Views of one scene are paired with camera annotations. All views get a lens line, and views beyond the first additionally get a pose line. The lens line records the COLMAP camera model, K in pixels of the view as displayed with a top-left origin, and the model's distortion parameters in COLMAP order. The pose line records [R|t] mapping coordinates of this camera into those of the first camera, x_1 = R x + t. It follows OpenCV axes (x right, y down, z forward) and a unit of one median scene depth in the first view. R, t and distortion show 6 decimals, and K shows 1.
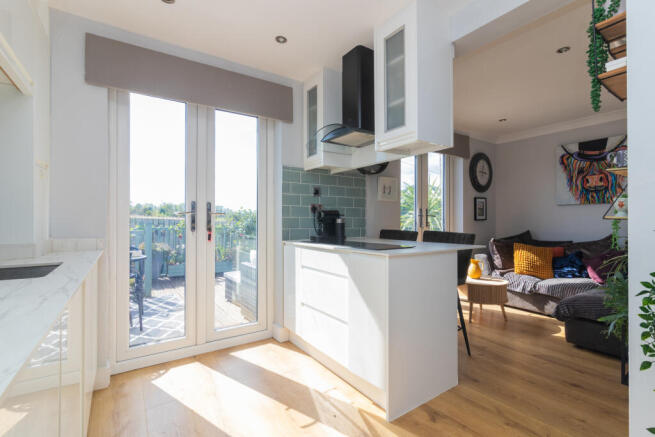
lens RADIAL K [[298.3, 0, 330.0], [0, 298.3, 219.3], [0, 0, 1]] dist [0.001689, -0.000042]
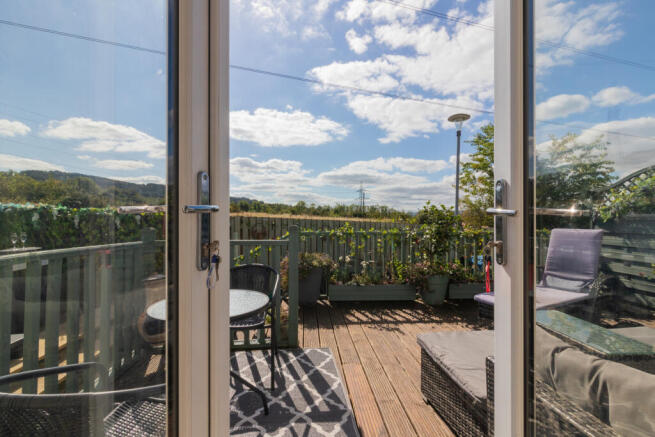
lens RADIAL K [[298.3, 0, 330.0], [0, 298.3, 219.3], [0, 0, 1]] dist [0.001689, -0.000042]
pose [[0.859682, -0.001450, -0.510827, -0.258078], [0.002174, 0.999997, 0.000821, -0.006708], [0.510824, -0.001817, 0.859683, 0.578573]]
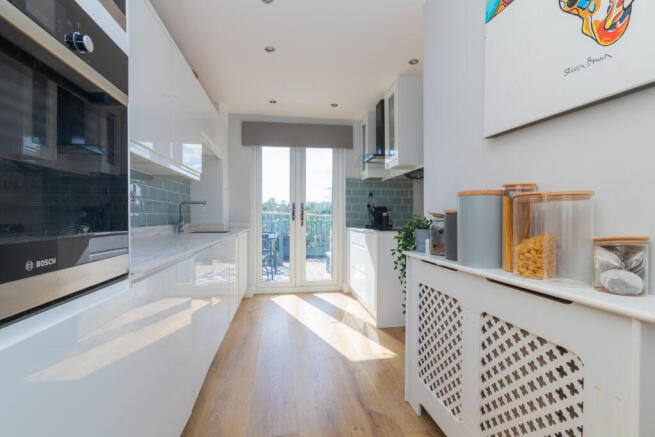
lens RADIAL K [[298.3, 0, 330.0], [0, 298.3, 219.3], [0, 0, 1]] dist [0.001689, -0.000042]
pose [[0.905814, 0.005257, -0.423643, 0.283102], [-0.000332, 0.999932, 0.011698, 0.009460], [0.423676, -0.010455, 0.905754, -0.286525]]
